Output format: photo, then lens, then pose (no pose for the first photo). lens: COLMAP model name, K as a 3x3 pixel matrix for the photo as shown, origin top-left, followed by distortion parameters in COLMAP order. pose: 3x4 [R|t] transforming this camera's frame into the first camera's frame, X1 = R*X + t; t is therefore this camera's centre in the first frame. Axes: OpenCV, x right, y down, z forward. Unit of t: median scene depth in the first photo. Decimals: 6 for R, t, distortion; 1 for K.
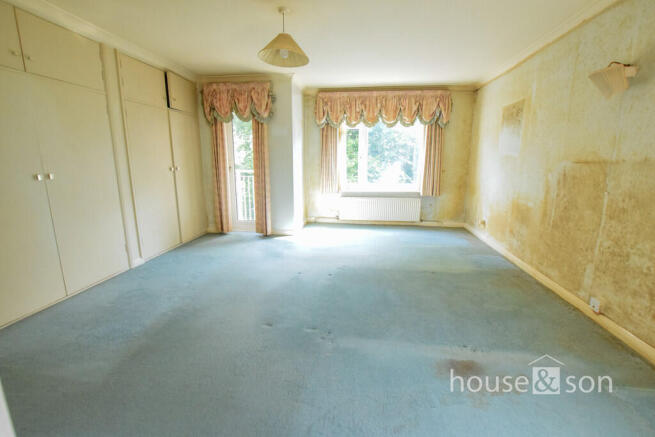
lens RADIAL K [[300.0, 0, 327.5], [0, 300.0, 218.5], [0, 0, 1]] dist [-0.003060, 0.000503]
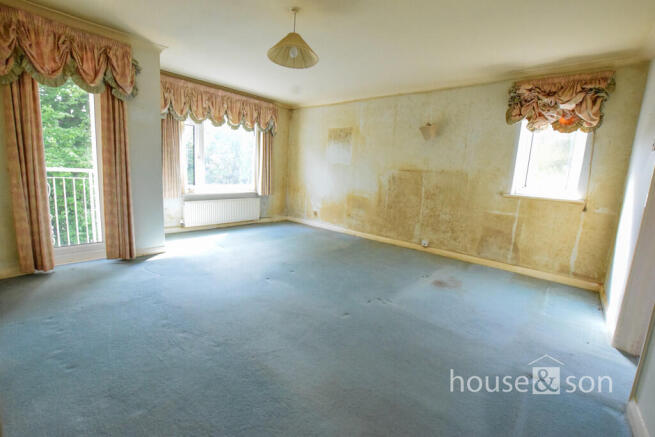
lens RADIAL K [[300.0, 0, 327.5], [0, 300.0, 218.5], [0, 0, 1]] dist [-0.003060, 0.000503]
pose [[0.544392, -0.107237, 0.831948, -0.535171], [0.114155, 0.992039, 0.053174, -0.025160], [-0.831027, 0.066024, 0.552300, 0.213696]]
